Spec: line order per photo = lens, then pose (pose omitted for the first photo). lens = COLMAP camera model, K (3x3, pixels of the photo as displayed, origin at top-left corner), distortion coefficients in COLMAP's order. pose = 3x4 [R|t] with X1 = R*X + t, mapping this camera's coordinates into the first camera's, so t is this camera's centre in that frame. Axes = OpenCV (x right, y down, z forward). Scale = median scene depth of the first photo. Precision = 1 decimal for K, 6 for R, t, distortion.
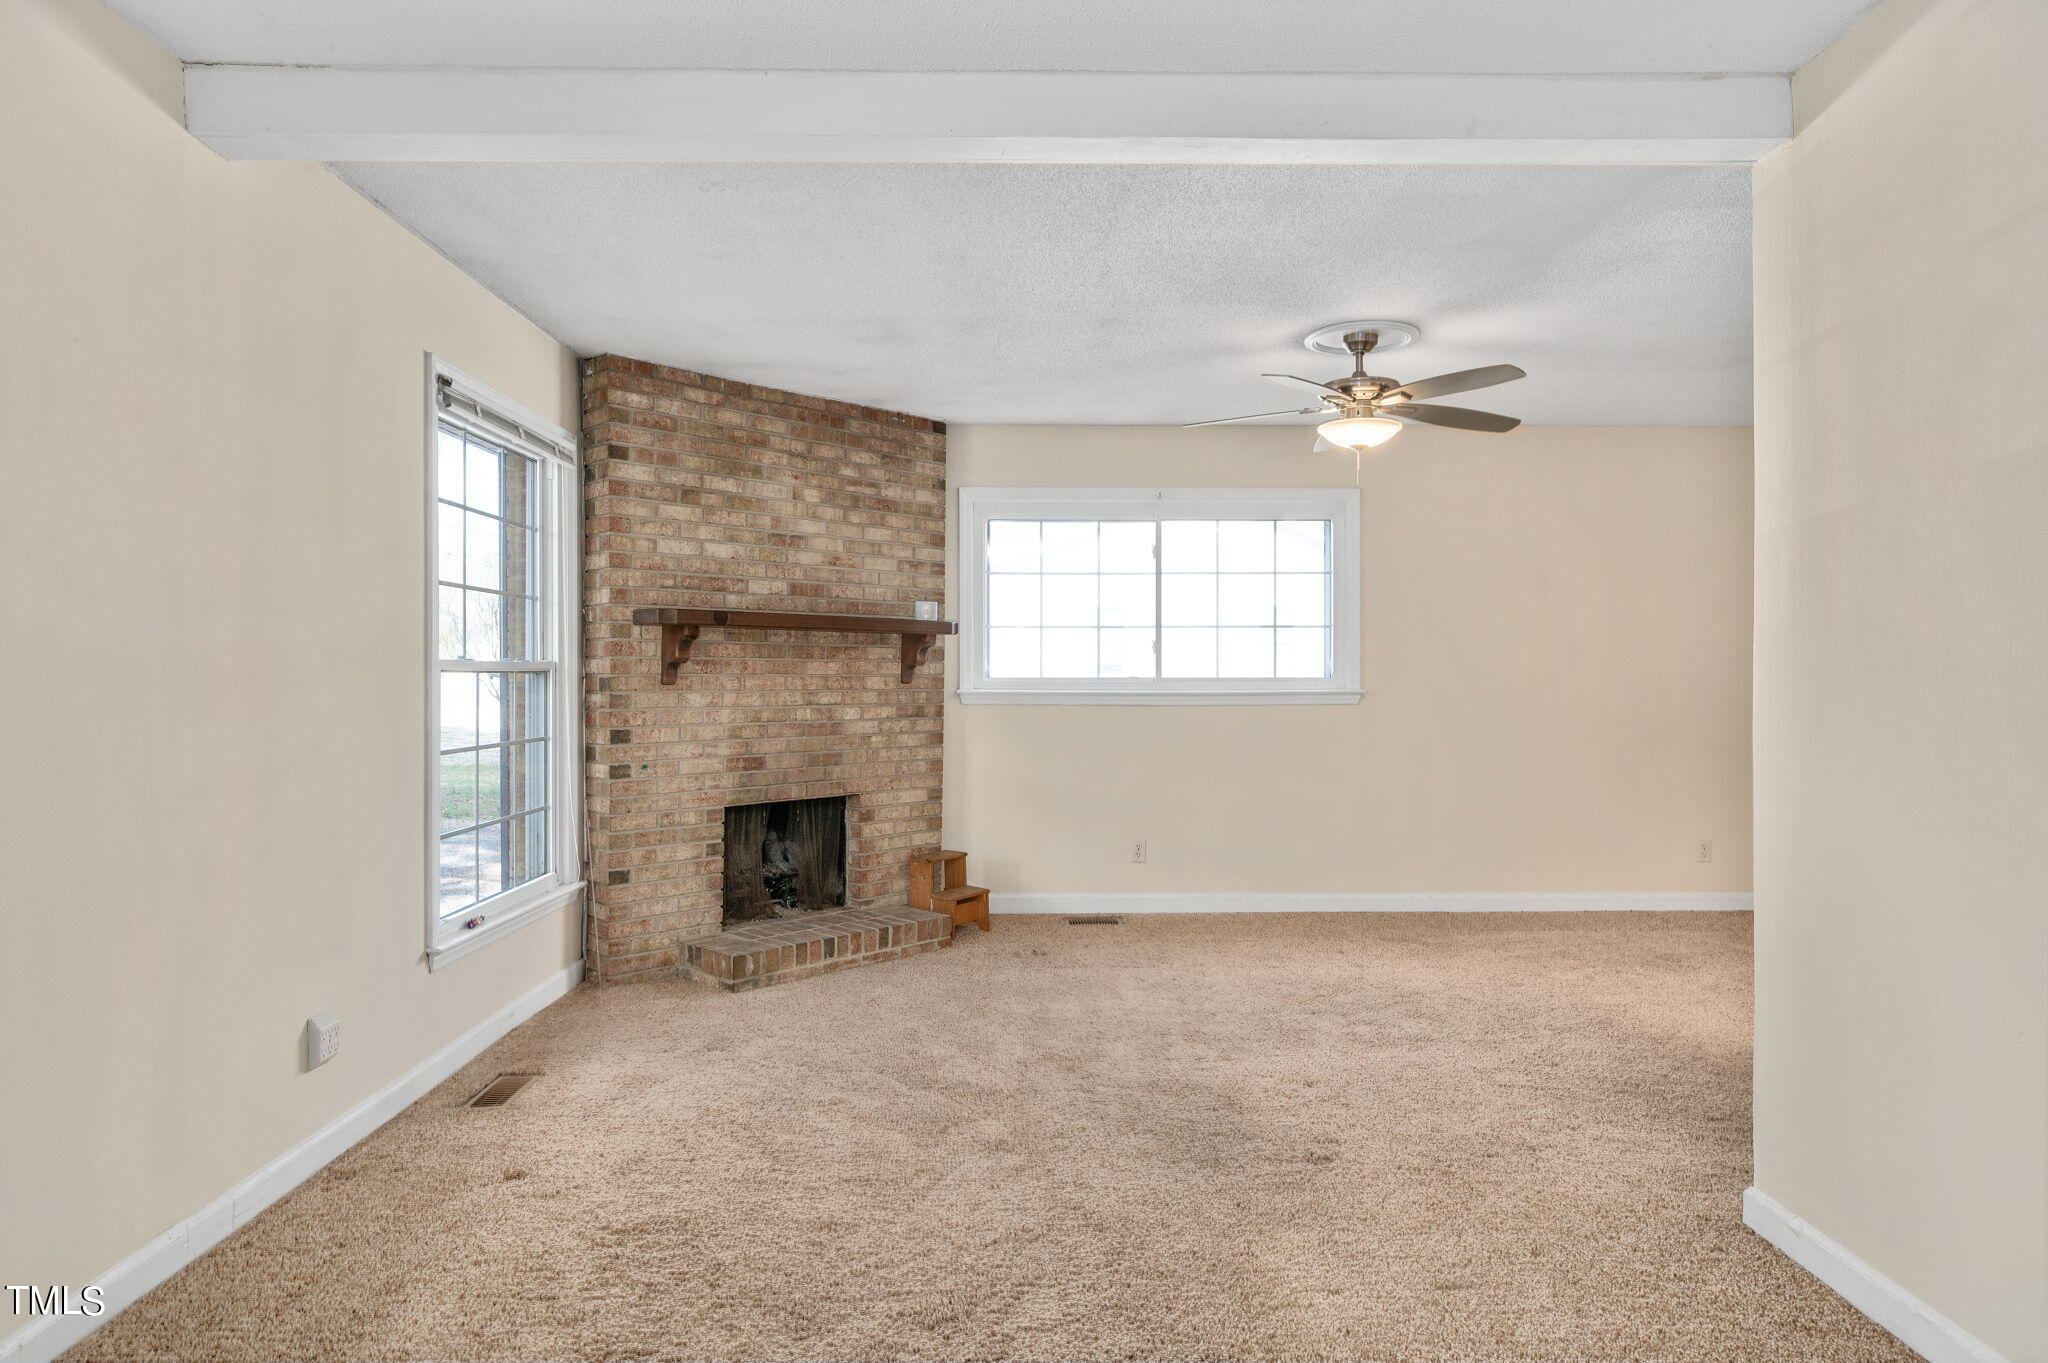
lens RADIAL K [[1171.7, 0, 1024.0], [0, 1171.7, 681.5], [0, 0, 1]] dist [0.000511, -0.000153]
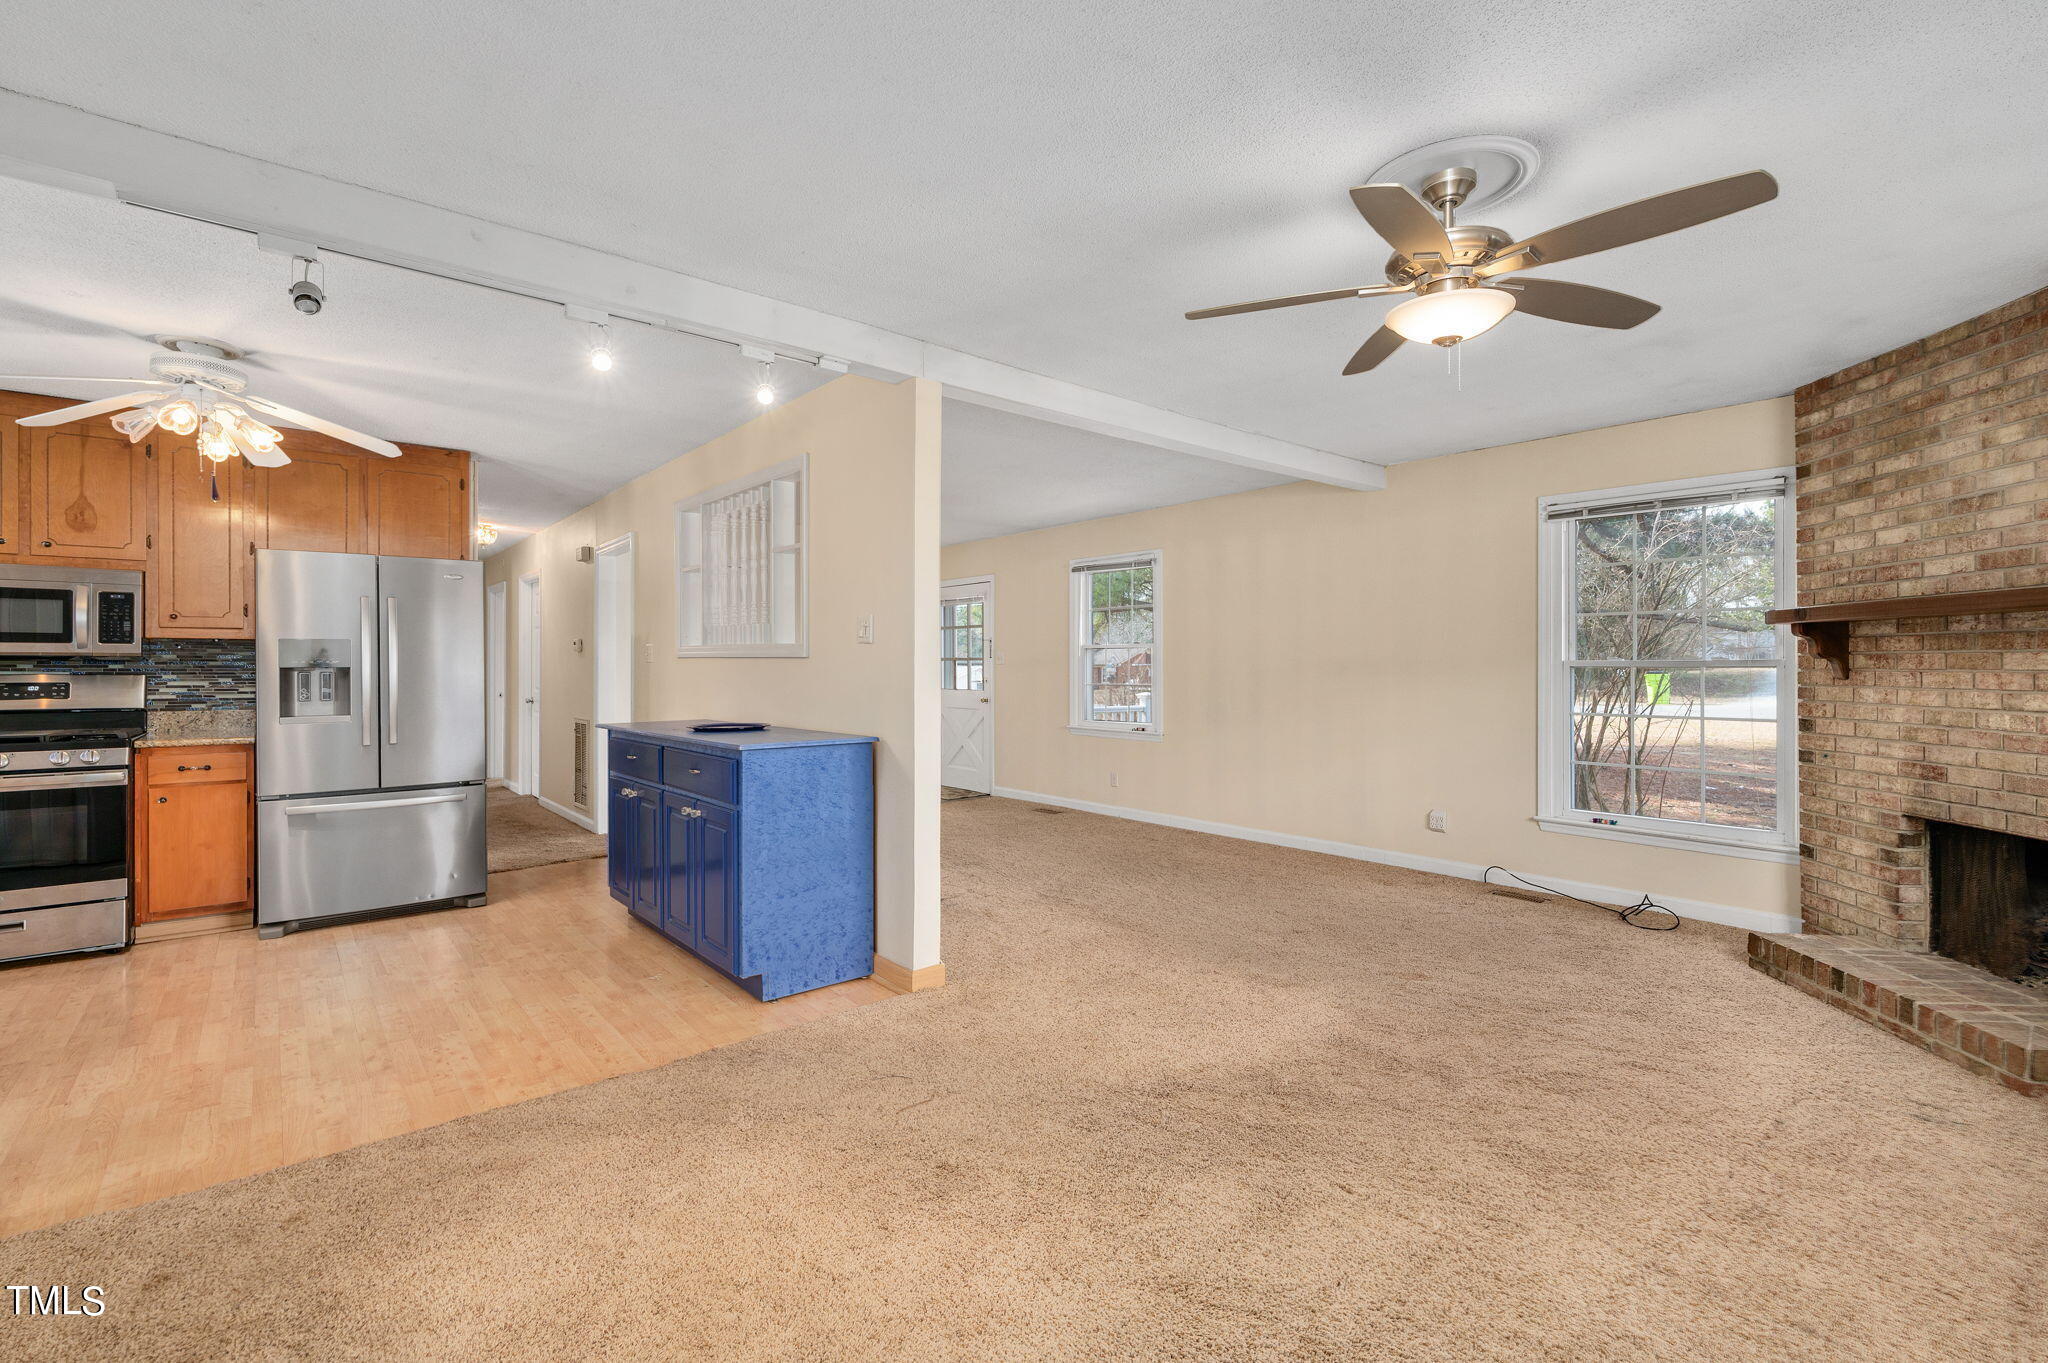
lens RADIAL K [[907.2, 0, 1032.1], [0, 907.2, 665.0], [0, 0, 1]] dist [-0.001442, -0.000195]
pose [[-0.767896, -0.002682, -0.640569, 0.696658], [-0.005057, 0.999985, 0.001876, -0.007360], [0.640555, 0.004680, -0.767898, 1.070957]]
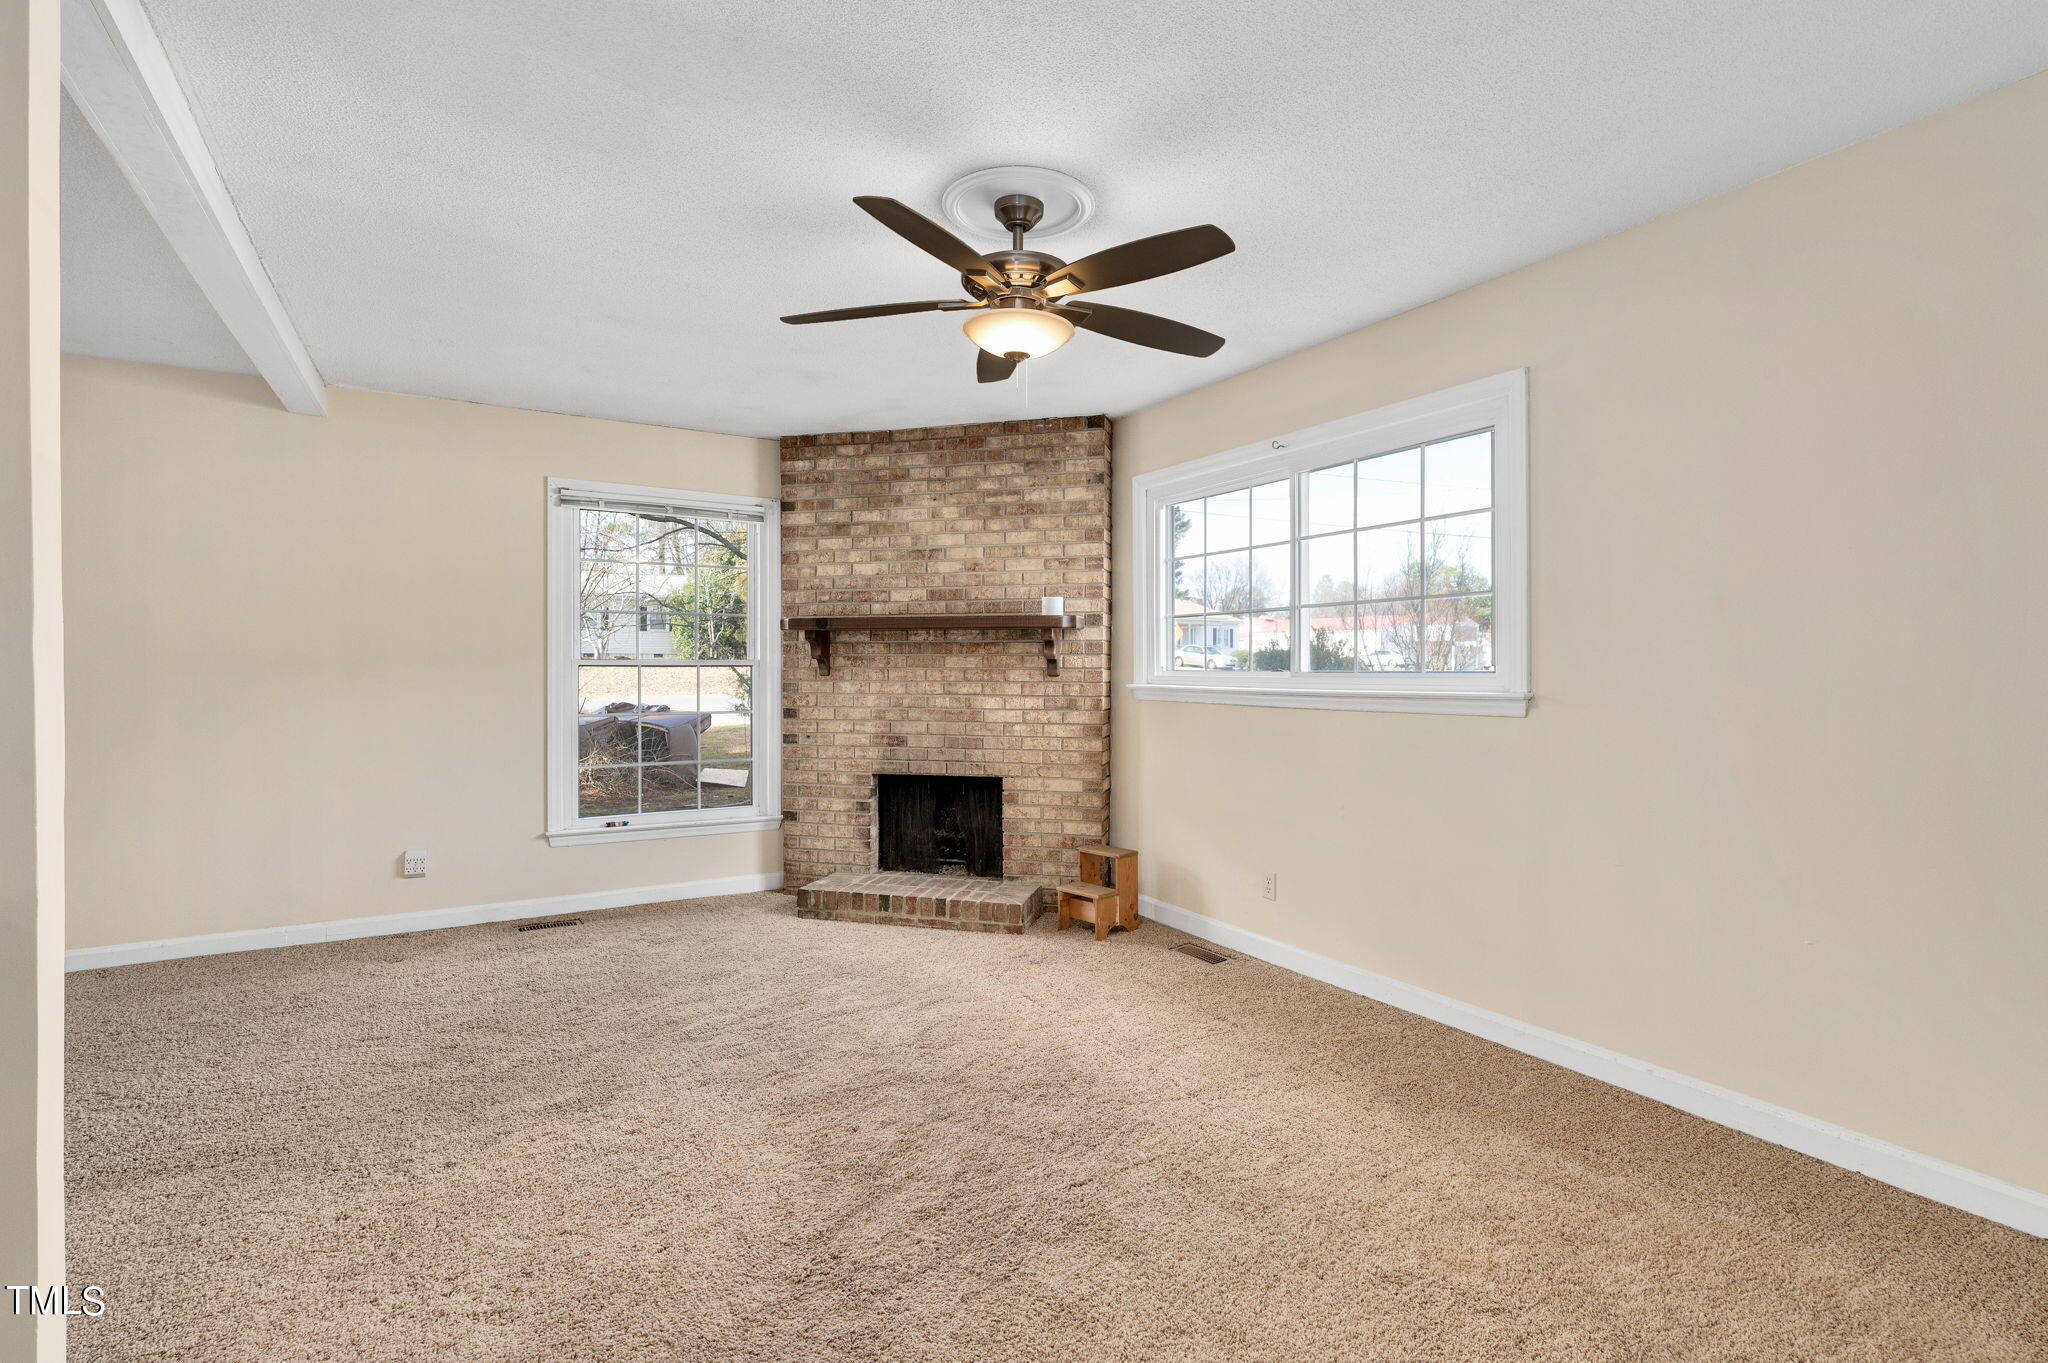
lens RADIAL K [[967.8, 0, 1022.2], [0, 967.8, 669.8], [0, 0, 1]] dist [-0.000082, -0.000168]
pose [[0.503215, 0.002202, -0.864158, 0.692915], [-0.004641, 0.999989, -0.000154, -0.004428], [0.864149, 0.004088, 0.503220, 0.597888]]
